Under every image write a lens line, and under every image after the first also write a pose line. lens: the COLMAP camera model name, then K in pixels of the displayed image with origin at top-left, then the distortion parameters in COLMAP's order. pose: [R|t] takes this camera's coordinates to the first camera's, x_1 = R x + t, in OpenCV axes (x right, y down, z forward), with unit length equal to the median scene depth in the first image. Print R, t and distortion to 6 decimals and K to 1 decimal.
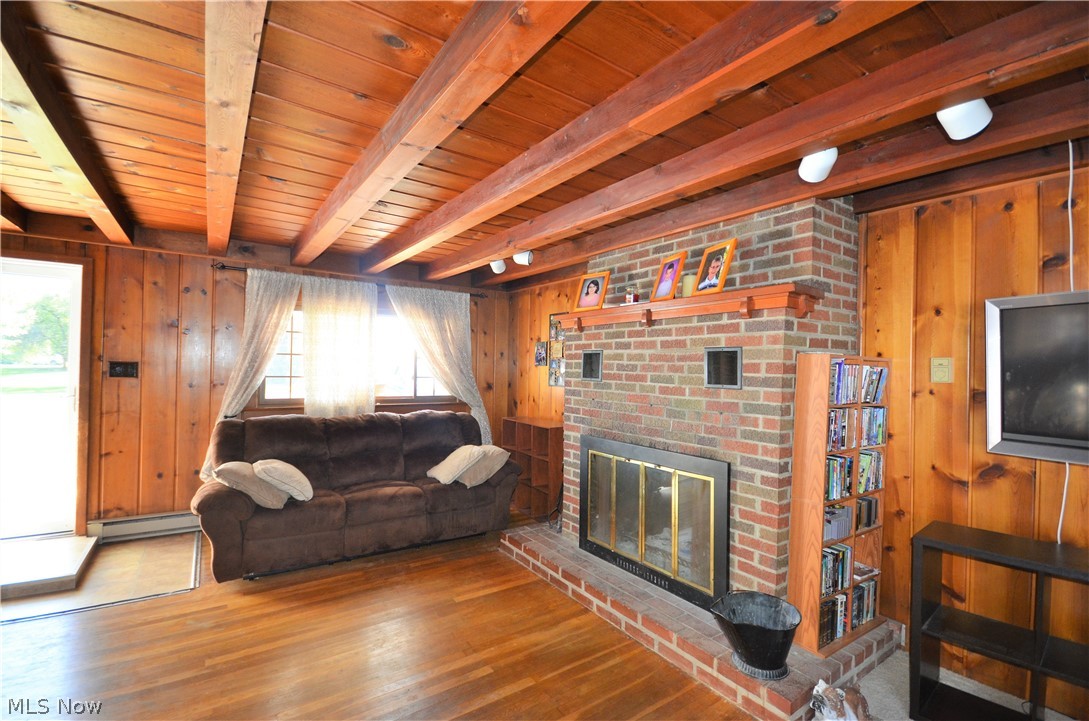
lens RADIAL K [[473.5, 0, 544.5], [0, 473.5, 364.0], [0, 0, 1]] dist [-0.004562, -0.000767]
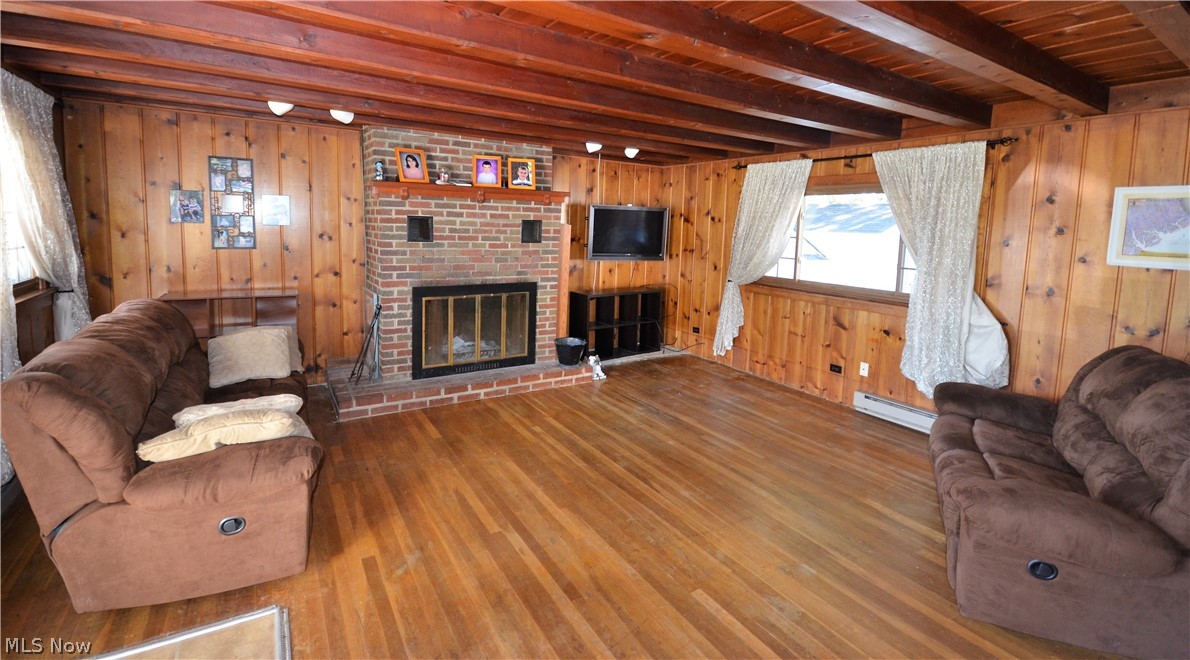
lens RADIAL K [[515.1, 0, 578.6], [0, 515.1, 268.7], [0, 0, 1]] dist [0.002538, -0.004320]
pose [[0.067806, -0.104912, 0.992167, -1.413127], [-0.035788, 0.993560, 0.107505, -0.061413], [-0.997056, -0.042797, 0.063615, 0.609194]]
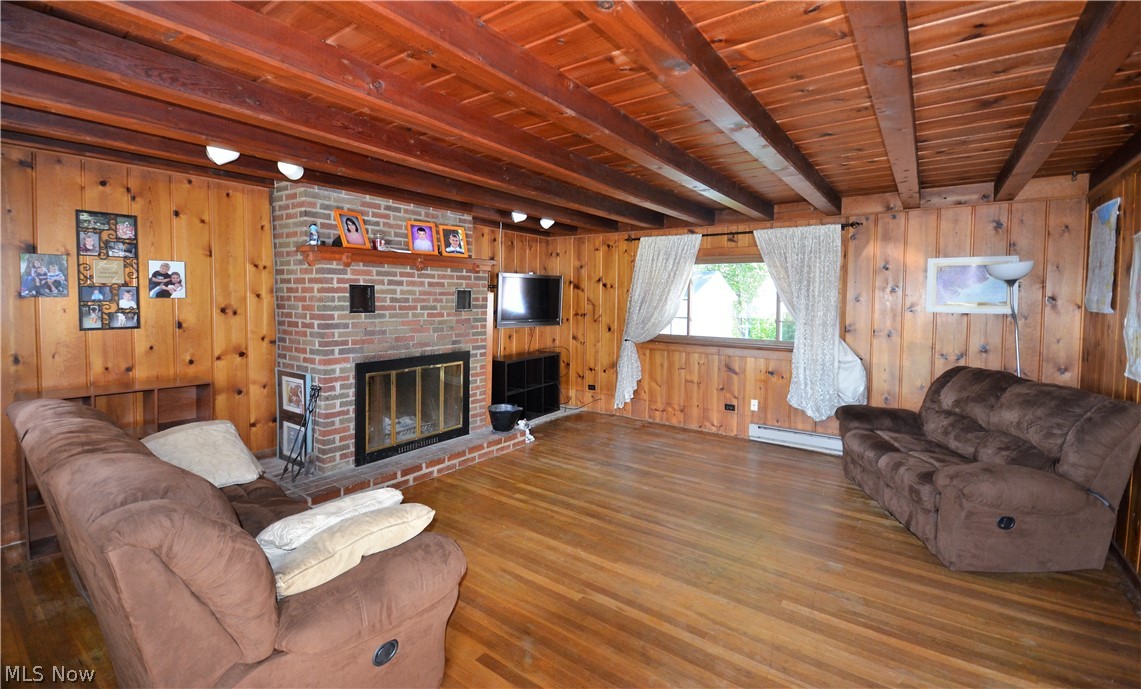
lens RADIAL K [[497.1, 0, 554.0], [0, 497.1, 314.2], [0, 0, 1]] dist [-0.001059, -0.000079]
pose [[-0.300725, -0.056170, 0.952055, -1.356306], [-0.023765, 0.998395, 0.051398, -0.036894], [-0.953415, -0.007169, -0.301577, 1.102072]]
